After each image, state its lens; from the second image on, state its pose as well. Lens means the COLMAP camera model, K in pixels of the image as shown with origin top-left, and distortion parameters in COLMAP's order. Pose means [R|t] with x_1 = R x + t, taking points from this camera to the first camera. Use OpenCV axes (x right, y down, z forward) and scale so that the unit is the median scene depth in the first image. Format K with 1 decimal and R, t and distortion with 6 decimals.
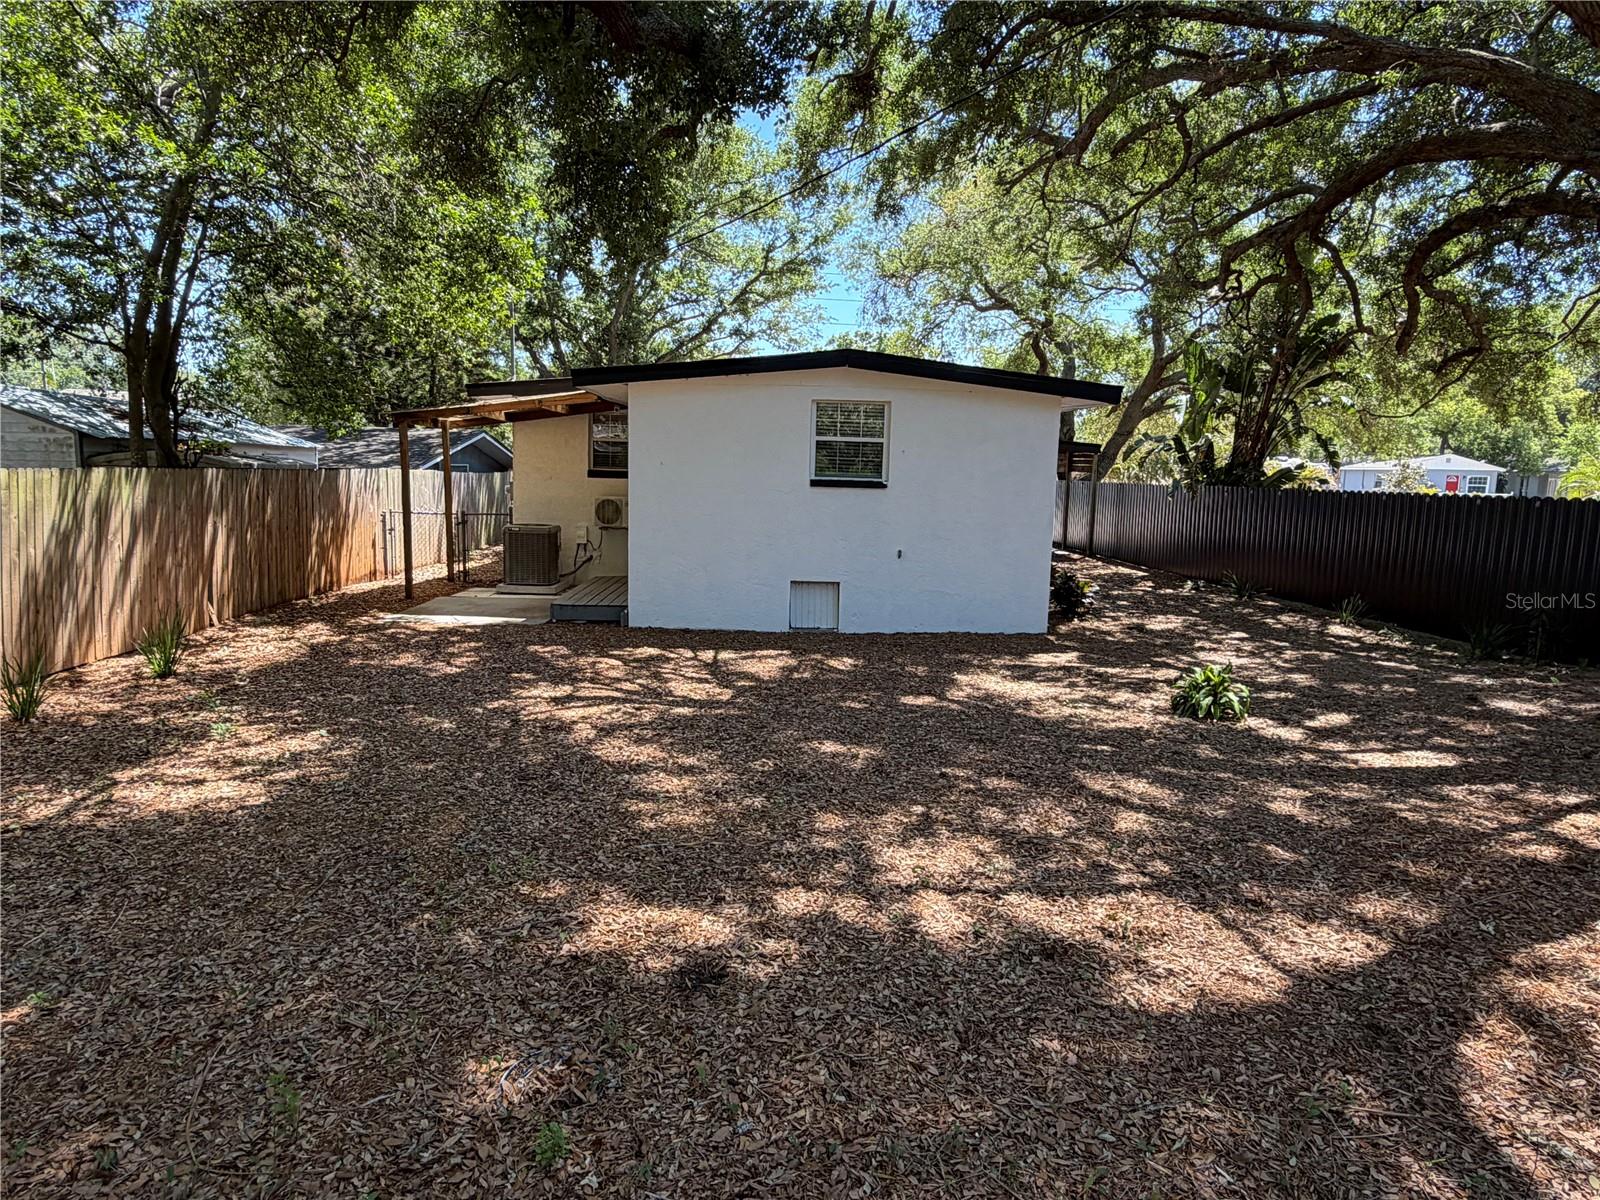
lens RADIAL K [[962.2, 0, 800.0], [0, 962.2, 600.0], [0, 0, 1]] dist [0.002774, 0.001997]
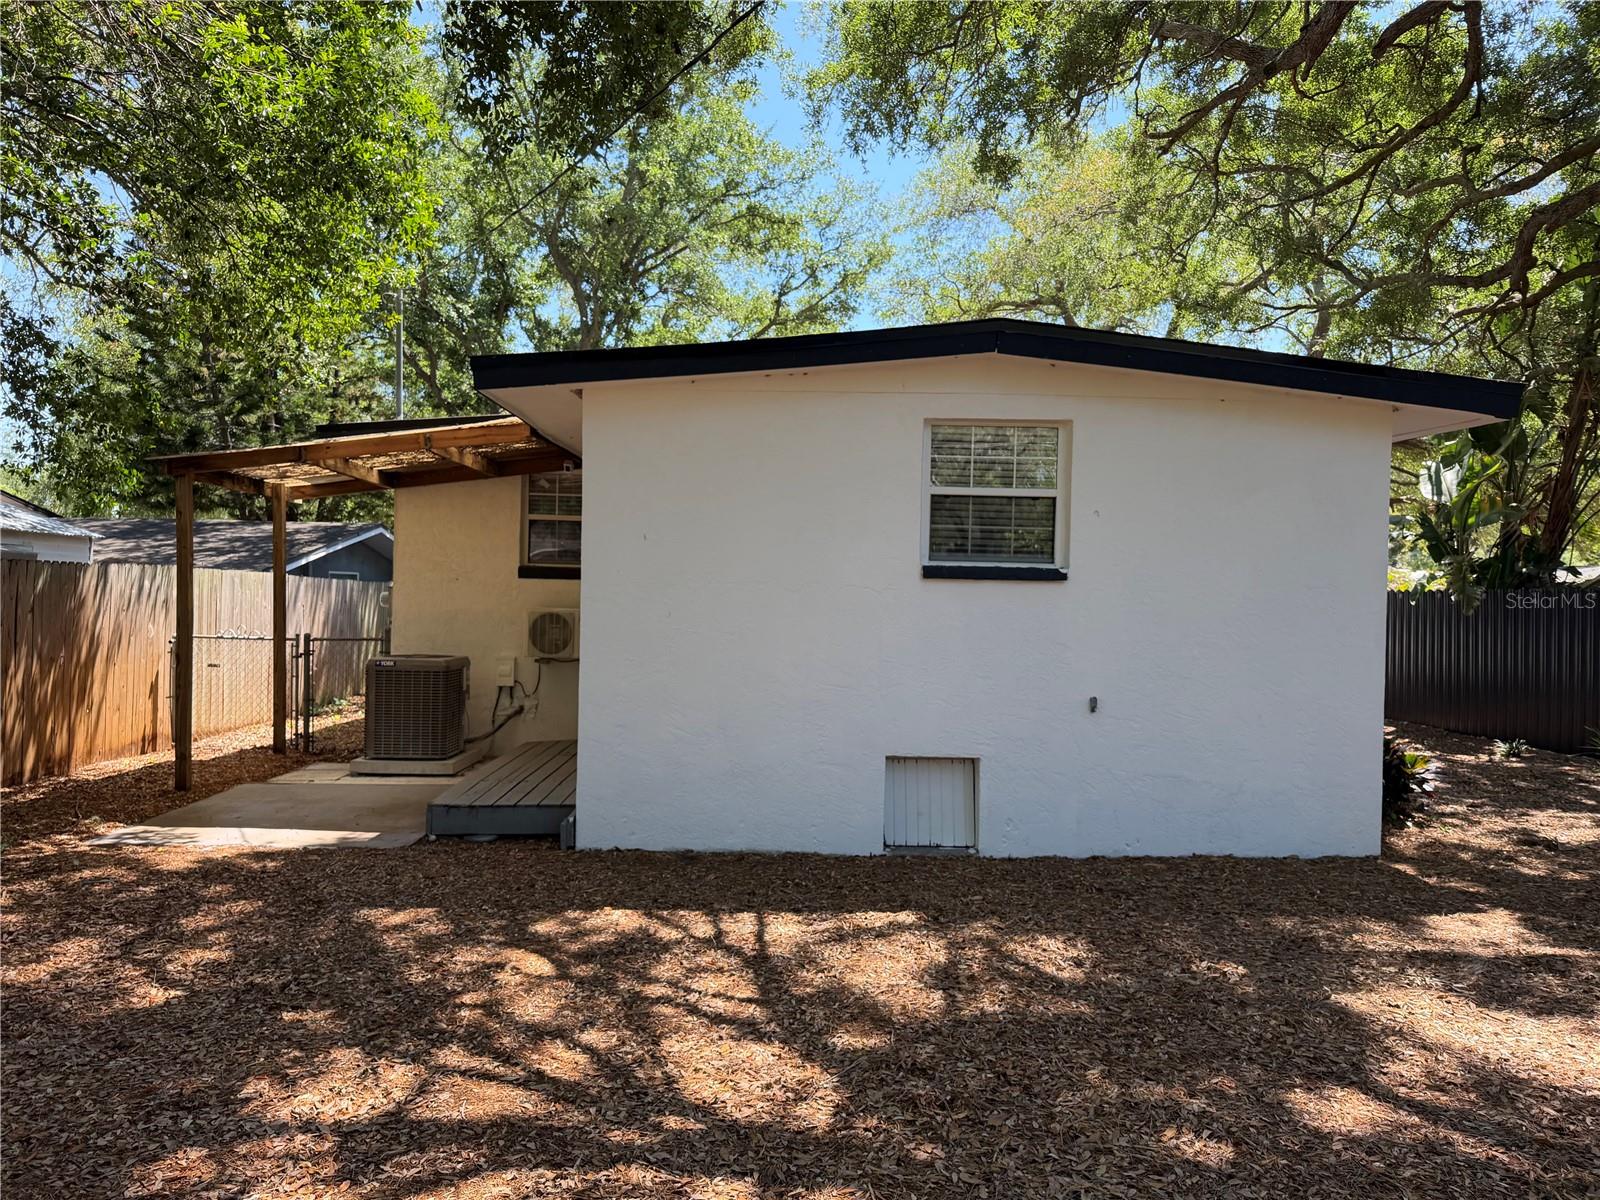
lens RADIAL K [[1106.6, 0, 800.0], [0, 1106.6, 600.0], [0, 0, 1]] dist [0.024417, 0.002292]
pose [[0.999930, -0.005863, 0.010314, -0.054070], [0.007169, 0.991285, -0.131537, -0.021773], [-0.009453, 0.131602, 0.991258, 0.331731]]
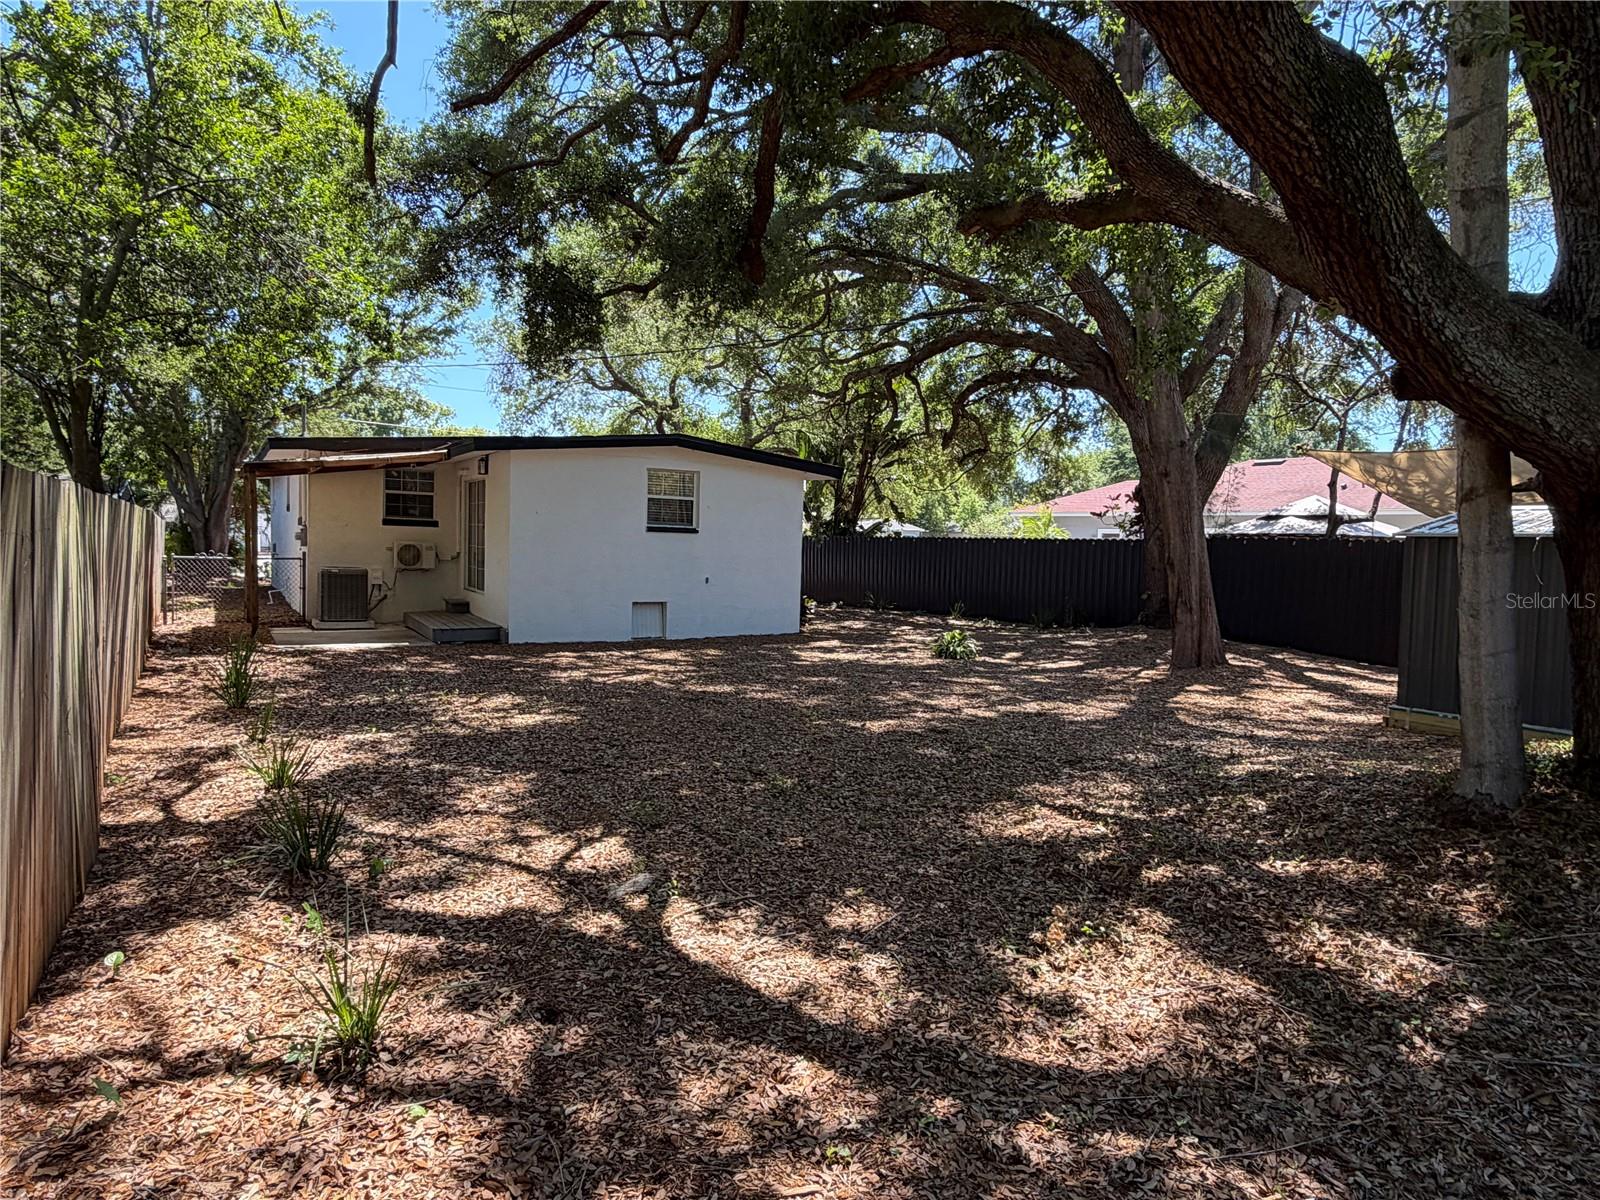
lens RADIAL K [[962.2, 0, 800.0], [0, 962.2, 600.0], [0, 0, 1]] dist [0.002774, 0.001997]
pose [[0.858002, -0.032246, 0.512633, -0.411965], [0.064193, 0.996934, -0.044732, 0.042604], [-0.509619, 0.071288, 0.857442, -0.208289]]
